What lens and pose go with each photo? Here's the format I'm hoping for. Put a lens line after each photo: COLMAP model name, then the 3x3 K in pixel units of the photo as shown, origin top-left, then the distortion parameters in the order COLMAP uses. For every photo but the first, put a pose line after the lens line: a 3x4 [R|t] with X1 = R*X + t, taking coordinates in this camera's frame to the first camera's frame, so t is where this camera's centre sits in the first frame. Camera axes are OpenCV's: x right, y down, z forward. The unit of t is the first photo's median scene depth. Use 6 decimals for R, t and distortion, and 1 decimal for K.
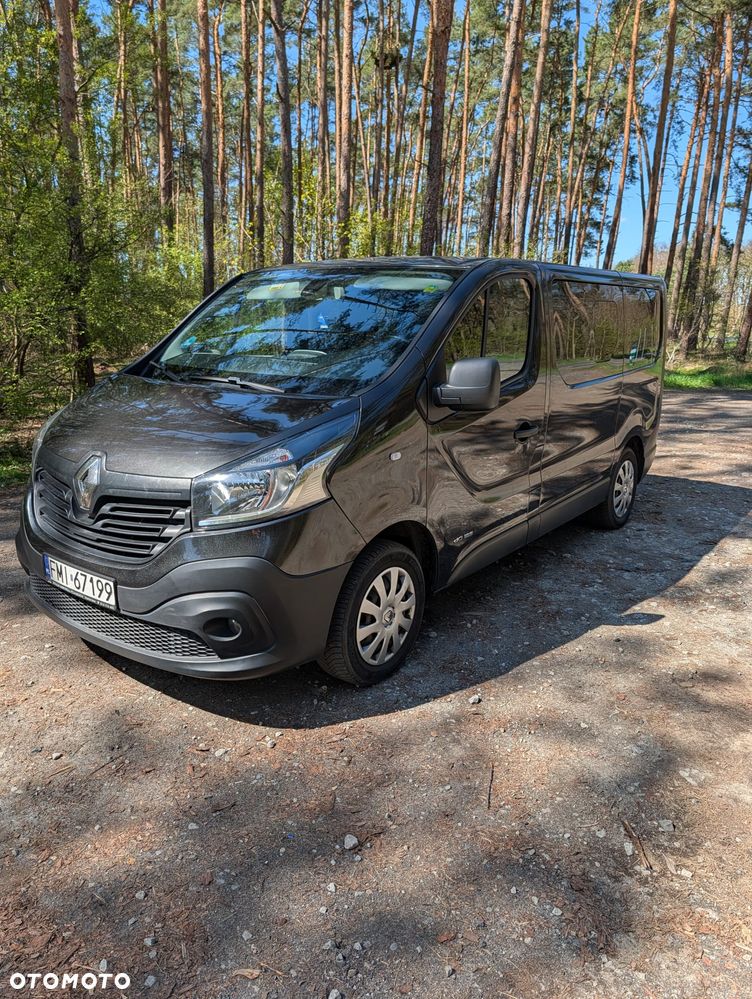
lens RADIAL K [[724.6, 0, 366.9], [0, 724.6, 496.2], [0, 0, 1]] dist [0.002798, 0.000591]
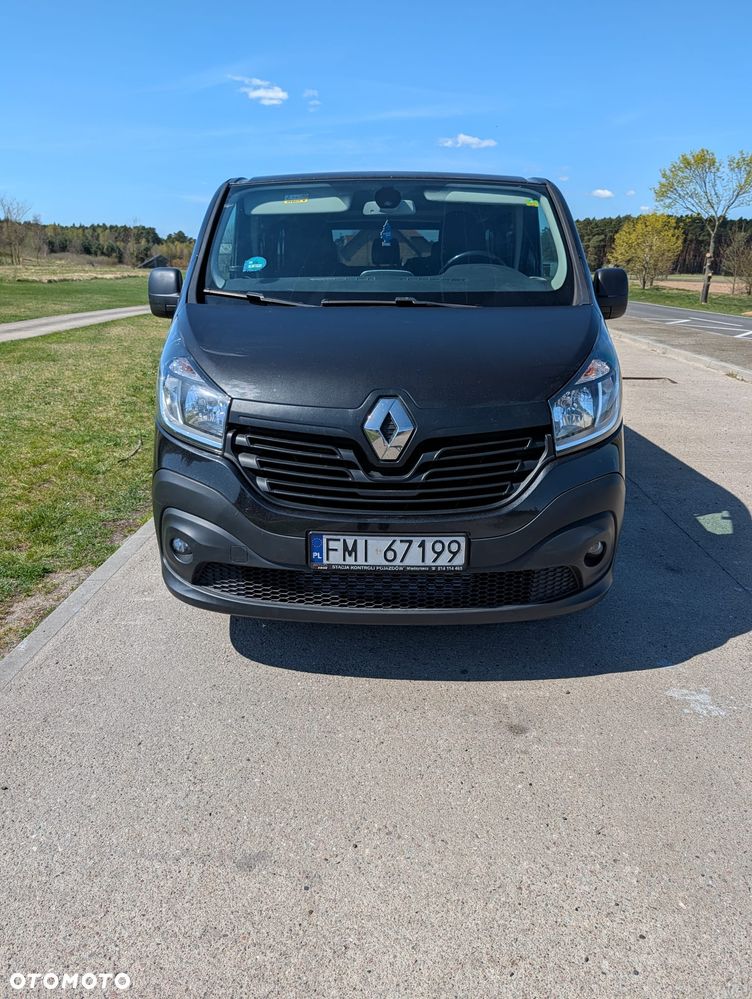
lens RADIAL K [[724.6, 0, 366.9], [0, 724.6, 496.2], [0, 0, 1]] dist [0.002798, 0.000591]
pose [[0.813562, -0.186393, 0.550795, -0.852521], [0.152454, 0.982470, 0.107291, -0.034447], [-0.561137, -0.003317, 0.827716, 0.347029]]
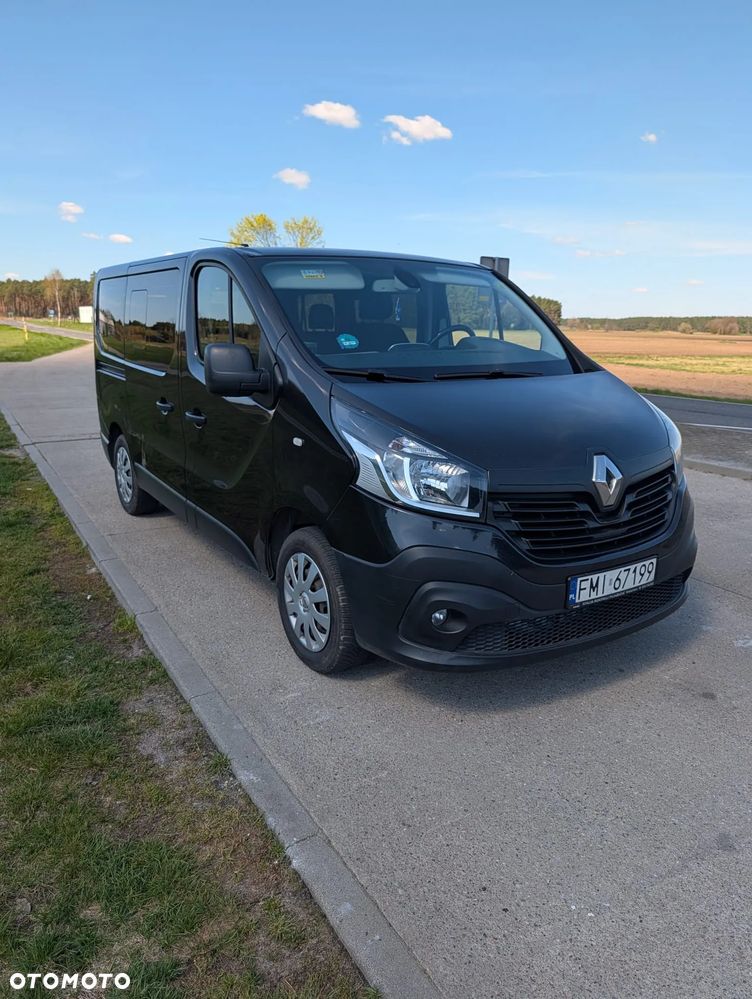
lens RADIAL K [[724.6, 0, 376.0], [0, 724.6, 499.5], [0, 0, 1]] dist [0.002096, 0.000047]
pose [[0.349407, -0.239549, 0.905832, -1.372059], [0.225861, 0.959791, 0.166697, -0.225452], [-0.909341, 0.146347, 0.389463, 0.897977]]
